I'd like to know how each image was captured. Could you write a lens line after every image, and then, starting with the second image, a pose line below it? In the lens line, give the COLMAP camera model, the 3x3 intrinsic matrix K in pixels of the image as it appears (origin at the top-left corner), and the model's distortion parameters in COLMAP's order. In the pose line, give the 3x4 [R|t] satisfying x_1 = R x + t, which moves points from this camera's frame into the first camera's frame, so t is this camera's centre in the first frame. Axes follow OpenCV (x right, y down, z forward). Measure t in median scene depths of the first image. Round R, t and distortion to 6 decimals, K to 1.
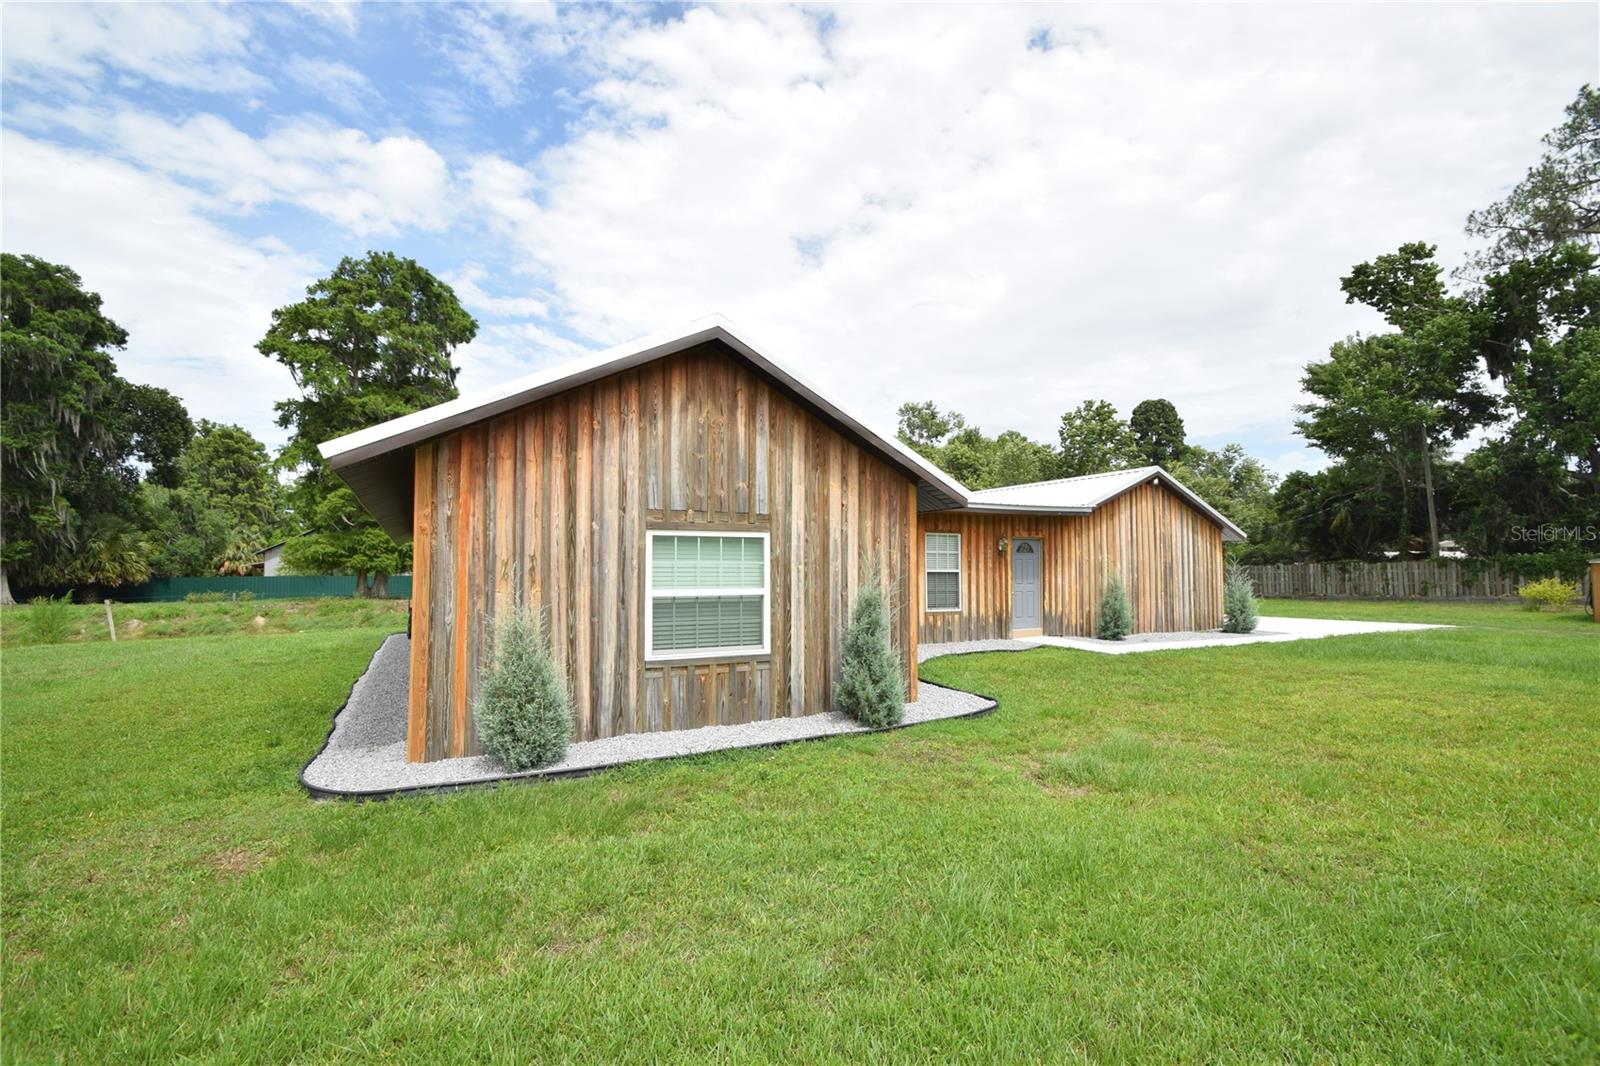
lens RADIAL K [[697.0, 0, 799.3], [0, 697.0, 541.8], [0, 0, 1]] dist [0.001962, -0.000518]
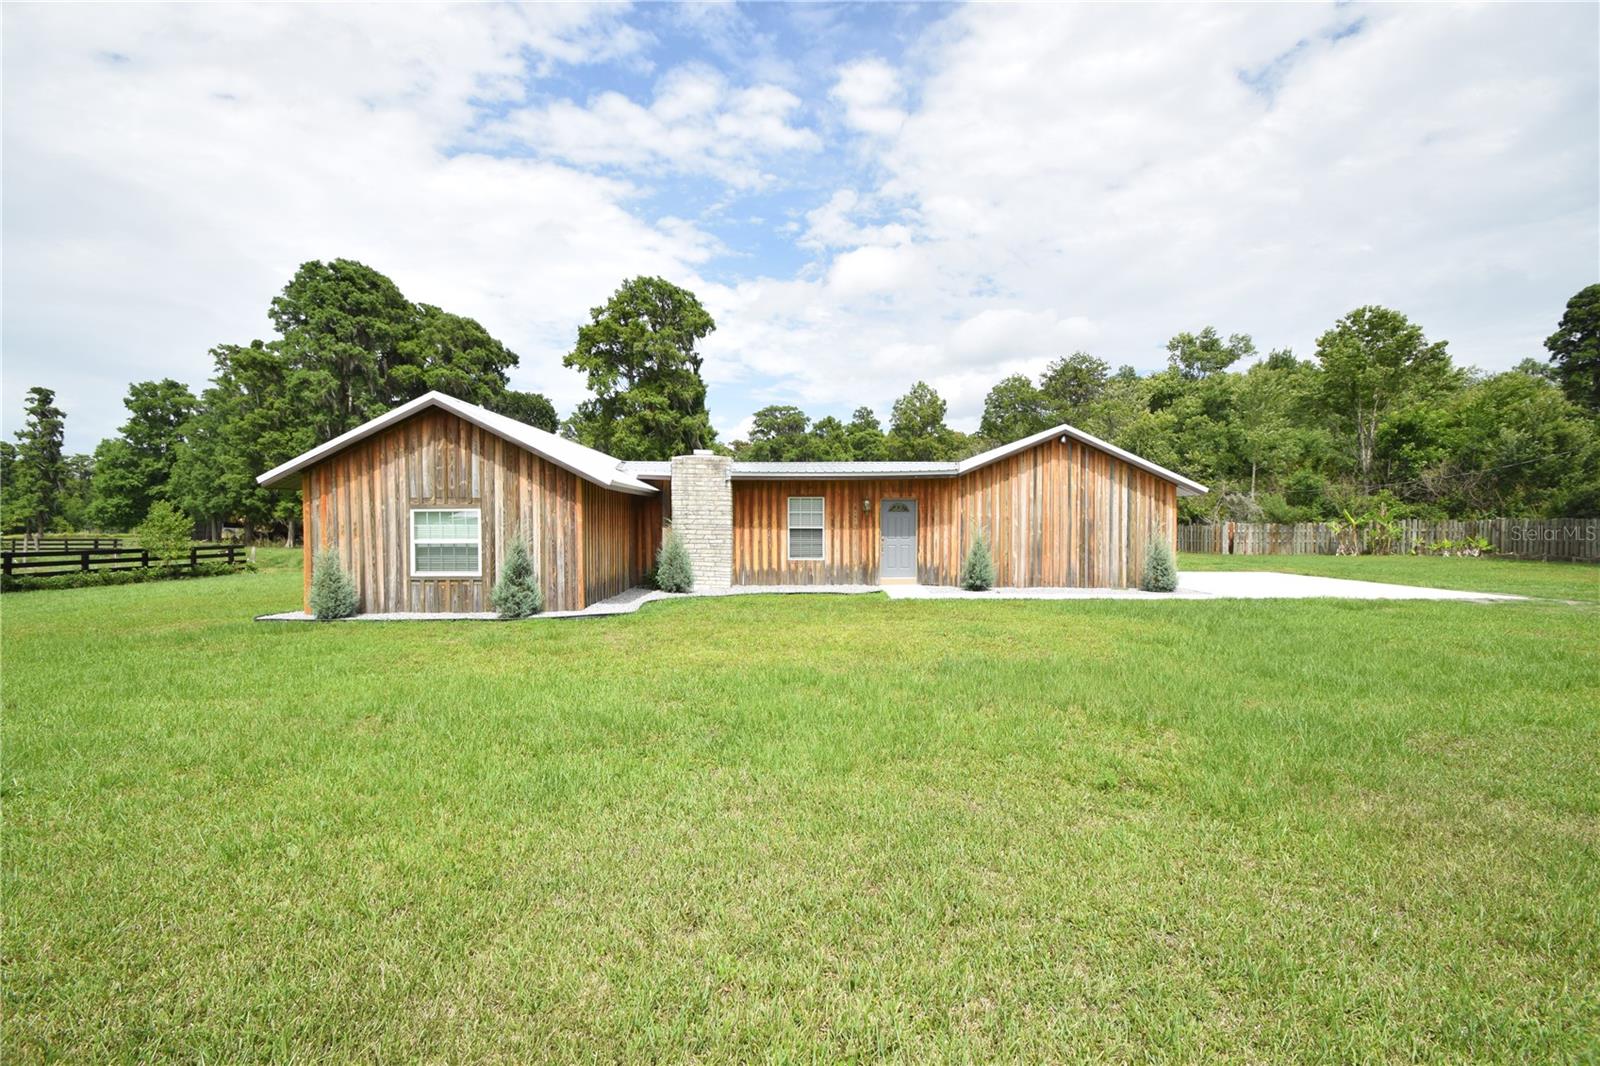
lens RADIAL K [[697.0, 0, 799.3], [0, 697.0, 541.8], [0, 0, 1]] dist [0.001962, -0.000518]
pose [[0.892273, 0.010984, -0.451362, 1.395561], [0.020318, 0.997714, 0.064444, -0.024780], [0.451038, -0.066672, 0.890011, -0.205058]]
